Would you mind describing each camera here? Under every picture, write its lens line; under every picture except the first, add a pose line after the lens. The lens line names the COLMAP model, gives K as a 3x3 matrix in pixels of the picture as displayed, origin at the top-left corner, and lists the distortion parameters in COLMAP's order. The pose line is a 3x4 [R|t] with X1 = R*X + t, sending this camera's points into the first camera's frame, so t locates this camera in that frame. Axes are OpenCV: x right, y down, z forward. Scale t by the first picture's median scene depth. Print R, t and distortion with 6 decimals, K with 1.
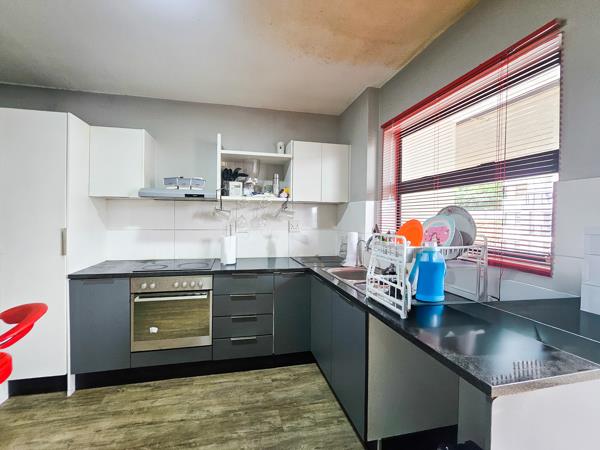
lens RADIAL K [[245.1, 0, 273.5], [0, 245.1, 219.5], [0, 0, 1]] dist [-0.008783, 0.001322]
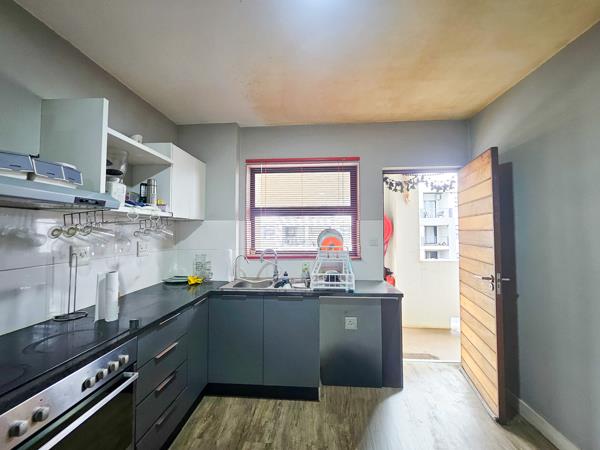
lens RADIAL K [[257.8, 0, 300.5], [0, 257.8, 222.9], [0, 0, 1]] dist [0.006534, -0.000251]
pose [[0.256074, 0.021193, 0.966425, -0.854500], [0.015100, 0.999550, -0.025921, -0.036961], [-0.966539, 0.021231, 0.255639, 0.484651]]
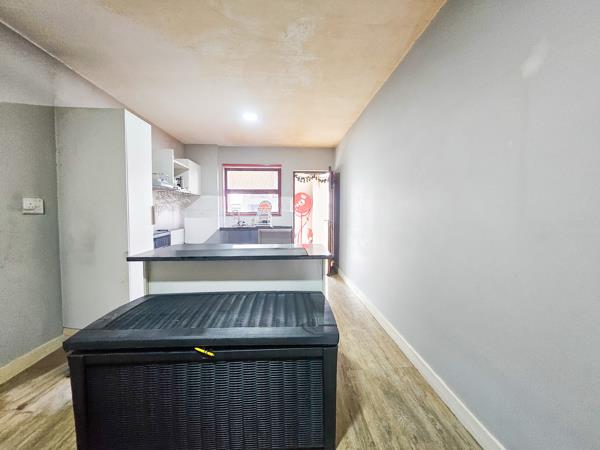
lens RADIAL K [[245.1, 0, 295.9], [0, 245.1, 220.5], [0, 0, 1]] dist [-0.008783, 0.001322]
pose [[0.138836, -0.049663, 0.989069, -2.118738], [0.008987, 0.998764, 0.048889, 0.055620], [-0.990275, 0.002101, 0.139110, -0.026590]]
